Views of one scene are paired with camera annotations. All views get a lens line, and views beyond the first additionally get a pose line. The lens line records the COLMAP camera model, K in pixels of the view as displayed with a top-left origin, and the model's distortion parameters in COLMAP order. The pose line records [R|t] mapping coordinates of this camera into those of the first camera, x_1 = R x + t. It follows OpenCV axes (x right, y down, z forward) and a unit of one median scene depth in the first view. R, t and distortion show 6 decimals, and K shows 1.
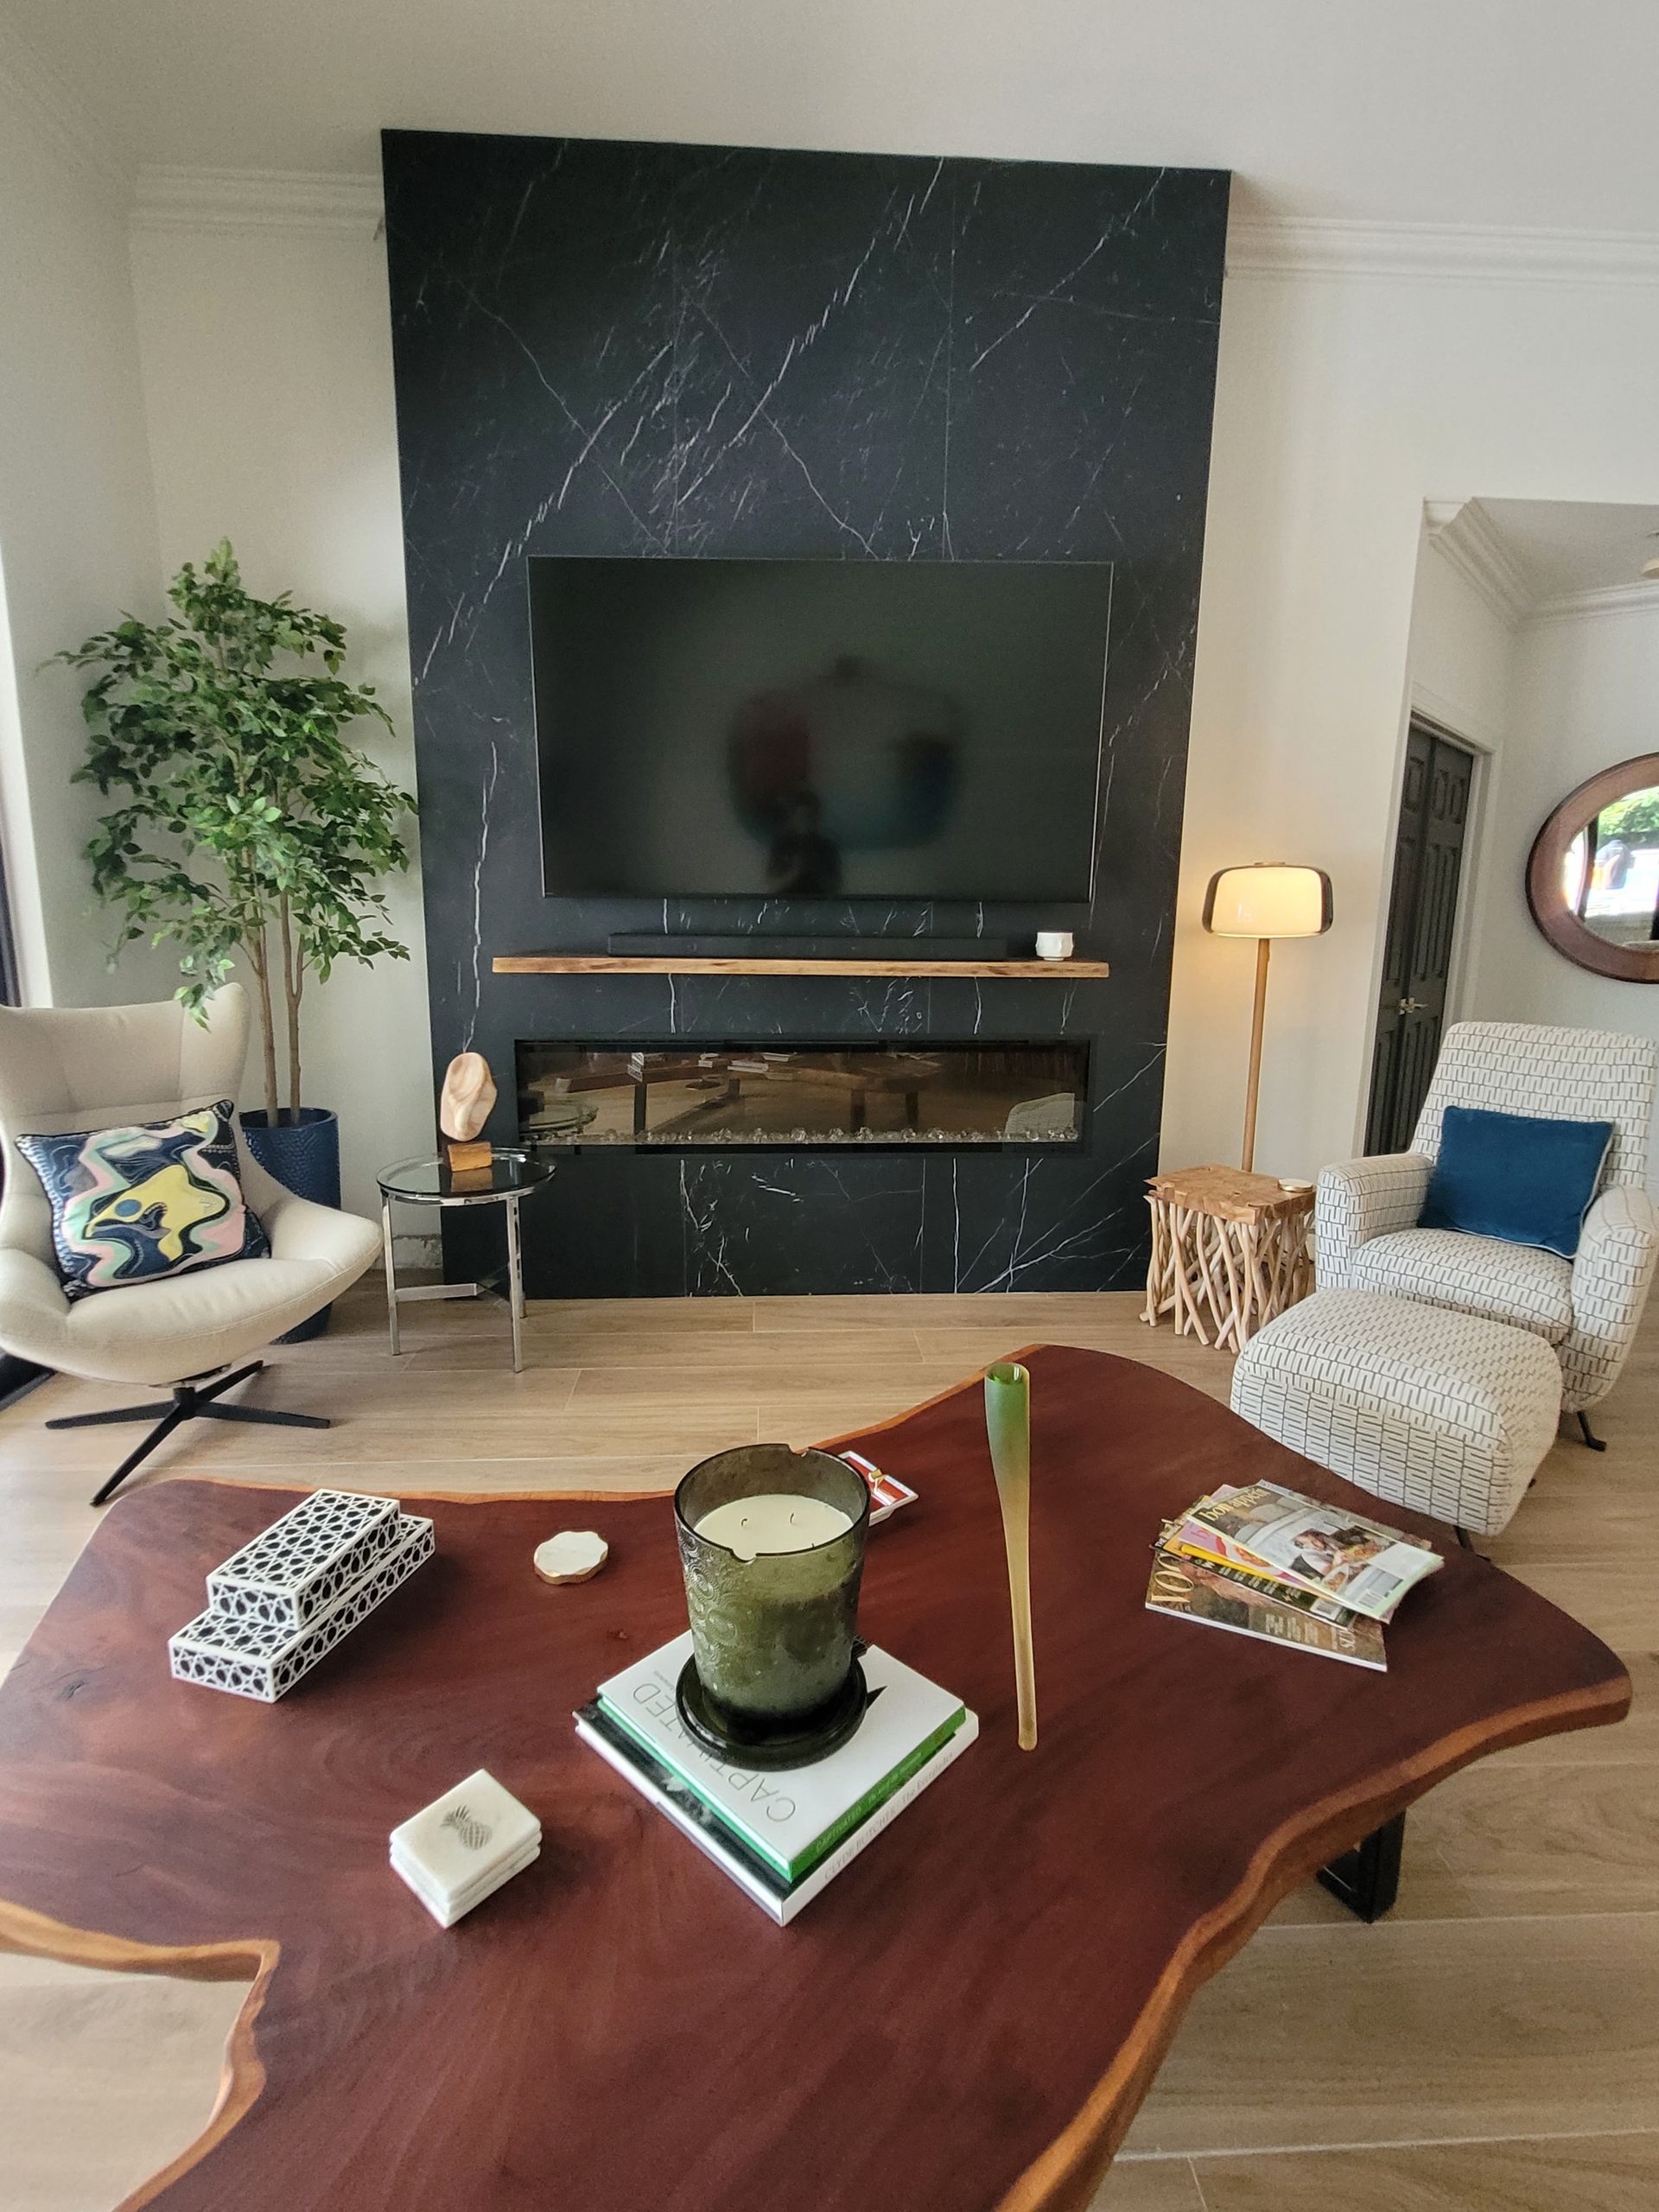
lens RADIAL K [[1065.0, 0, 829.7], [0, 1065.0, 1105.8], [0, 0, 1]] dist [0.006275, -0.004407]
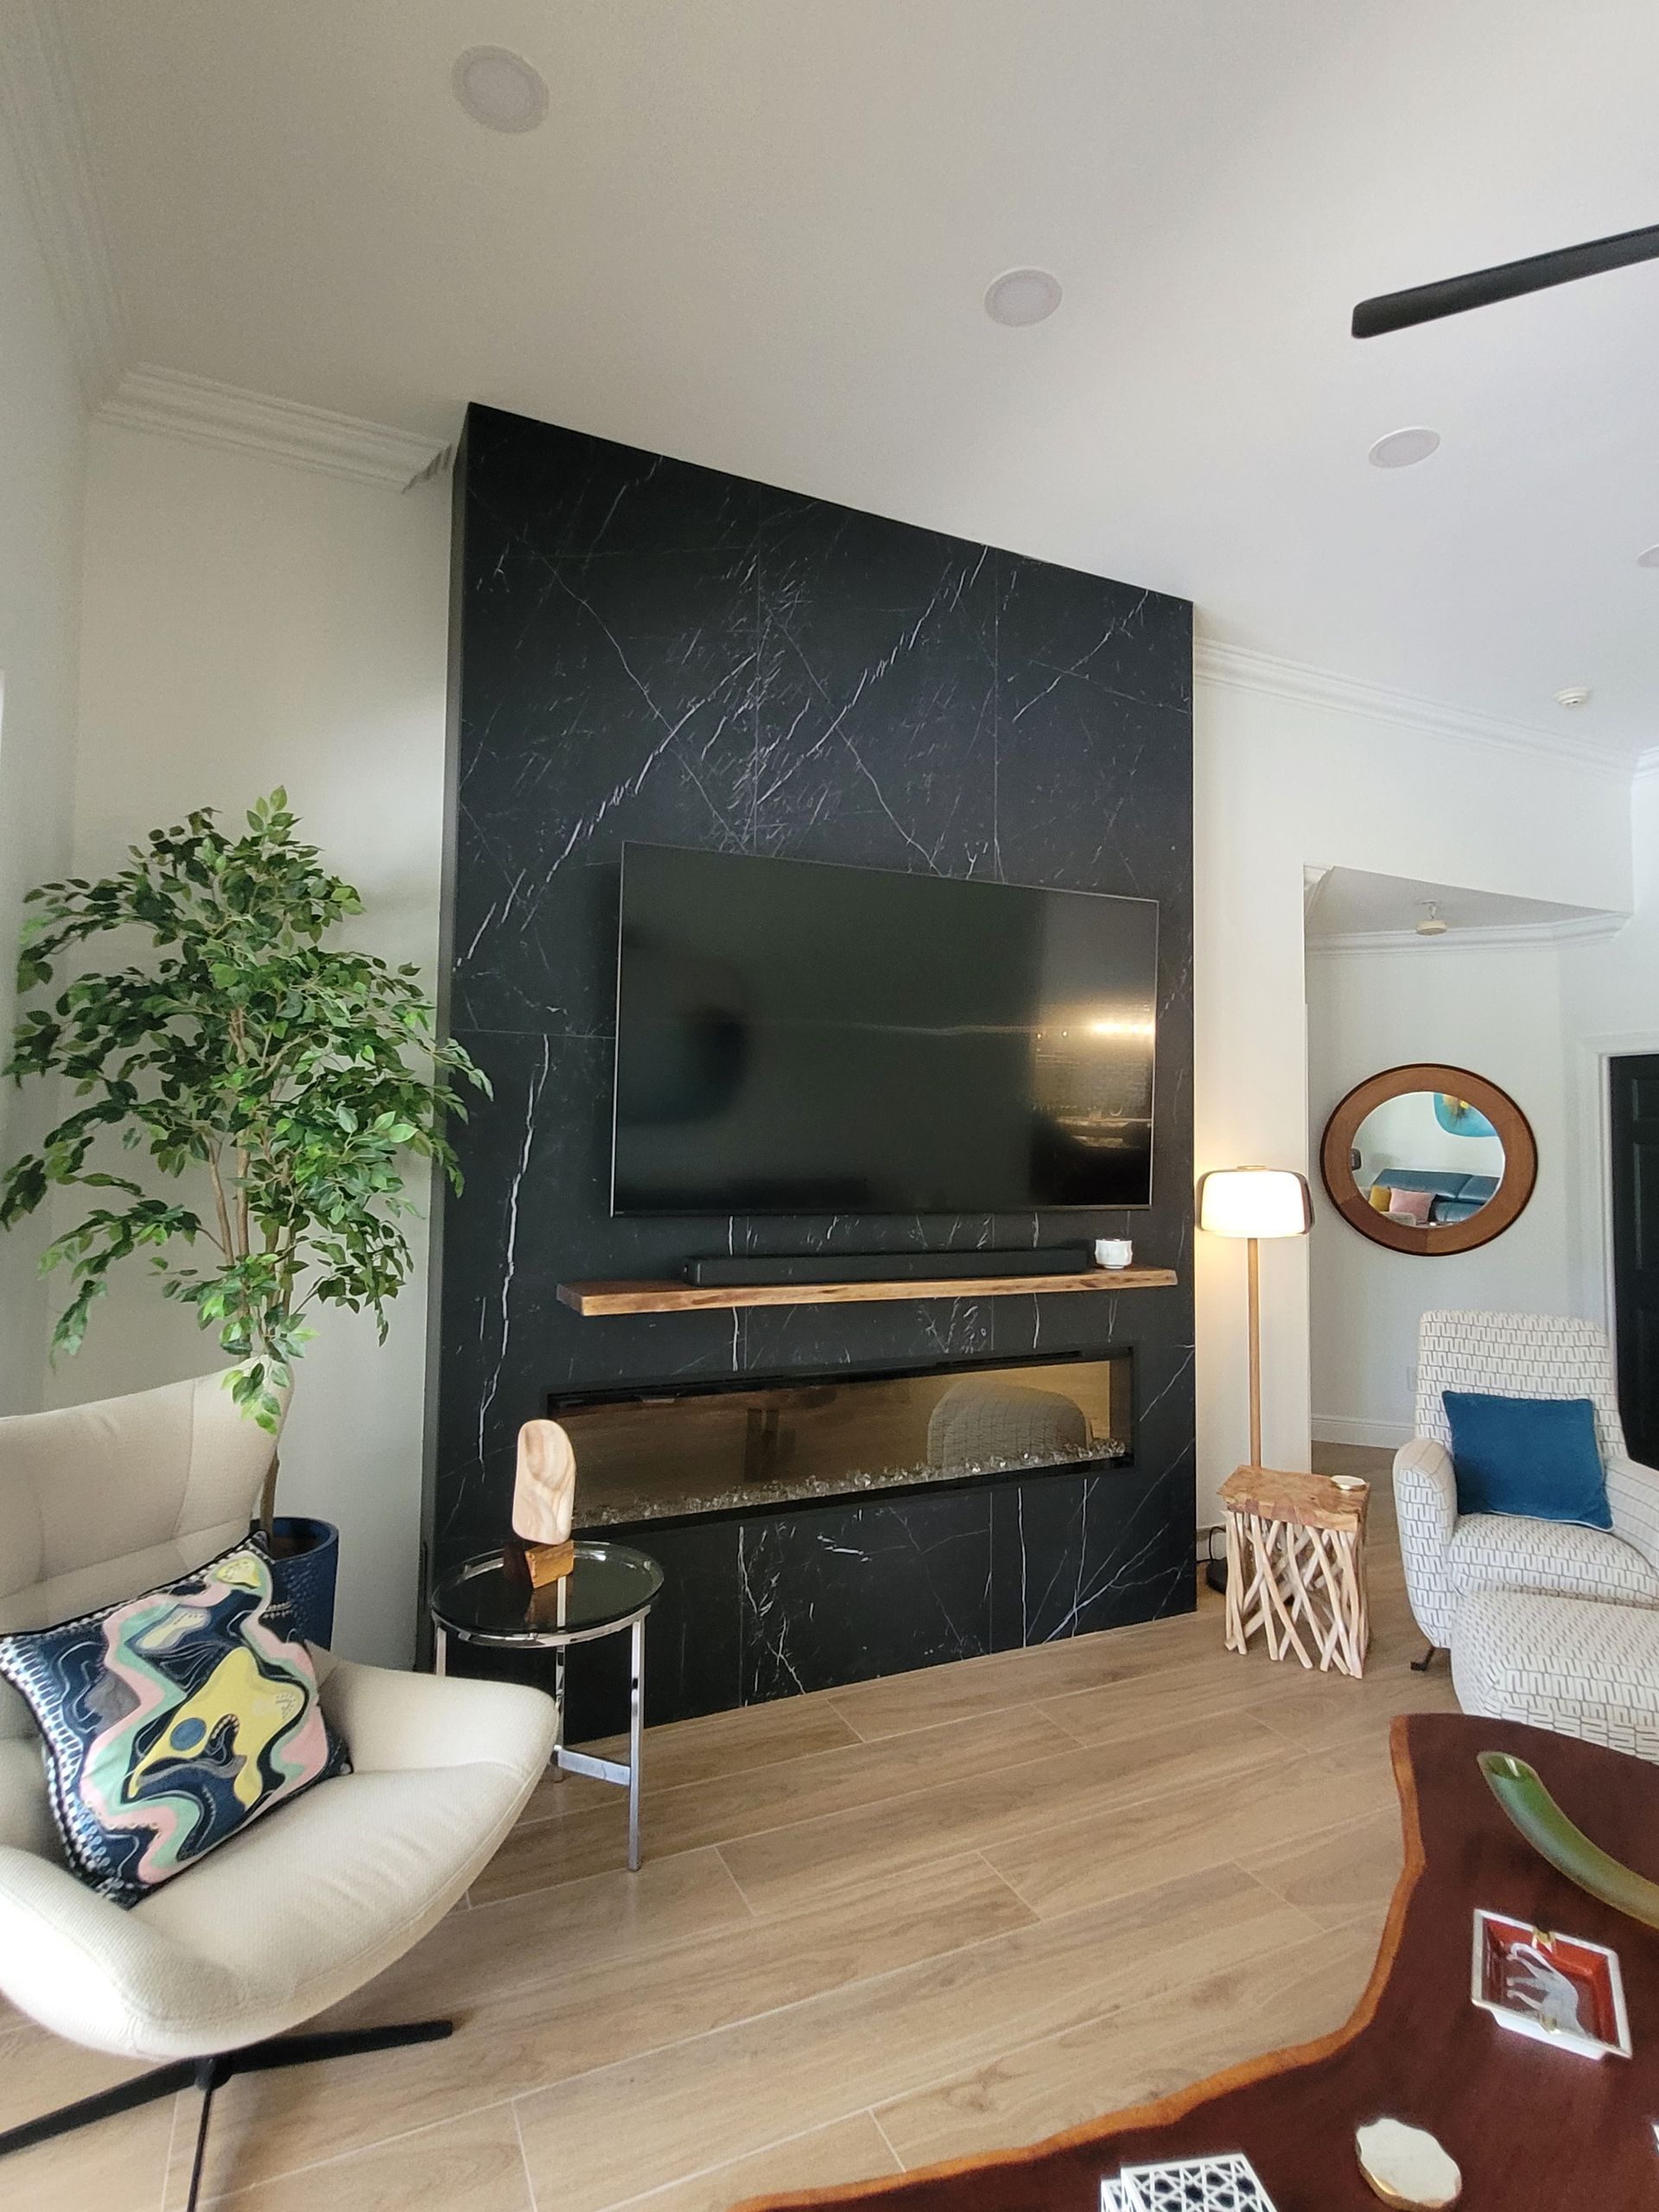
lens RADIAL K [[1139.1, 0, 830.4], [0, 1139.1, 1104.3], [0, 0, 1]] dist [0.001580, -0.001420]
pose [[0.928550, 0.016088, 0.370859, -0.462413], [0.069703, 0.973733, -0.216763, -0.081362], [-0.364605, 0.227125, 0.903038, 0.124916]]
